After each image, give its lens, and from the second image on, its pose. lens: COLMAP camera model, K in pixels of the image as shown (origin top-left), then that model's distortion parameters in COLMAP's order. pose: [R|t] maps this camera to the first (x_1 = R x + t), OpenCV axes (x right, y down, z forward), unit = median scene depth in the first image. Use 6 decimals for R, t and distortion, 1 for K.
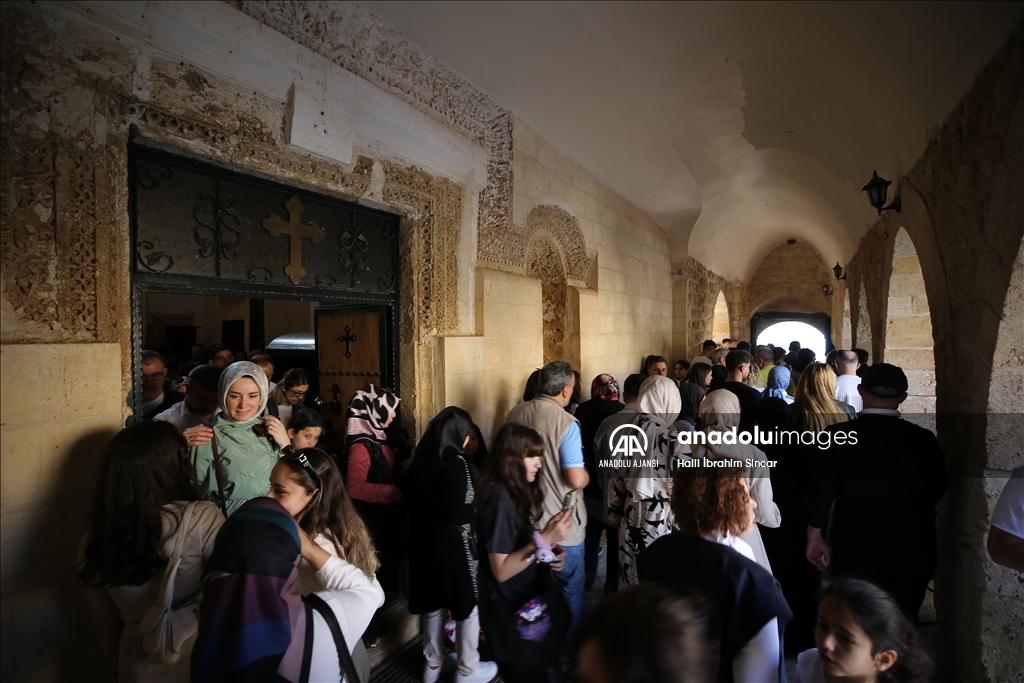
lens RADIAL K [[477.7, 0, 513.5], [0, 477.7, 341.0], [0, 0, 1]] dist [-0.034948, 0.008353]
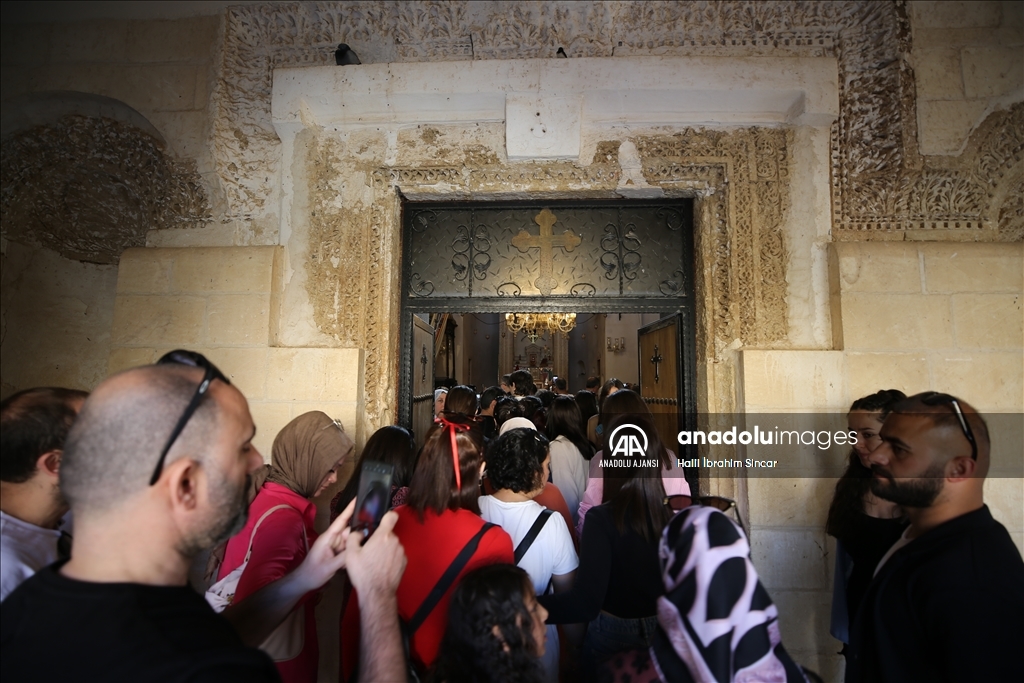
lens RADIAL K [[477.7, 0, 511.5], [0, 477.7, 339.0], [0, 0, 1]] dist [-0.034948, 0.008353]
pose [[0.484449, -0.066267, -0.872306, 0.292041], [-0.028225, 0.995424, -0.091295, 0.048074], [0.874364, 0.068849, 0.480361, 0.399671]]
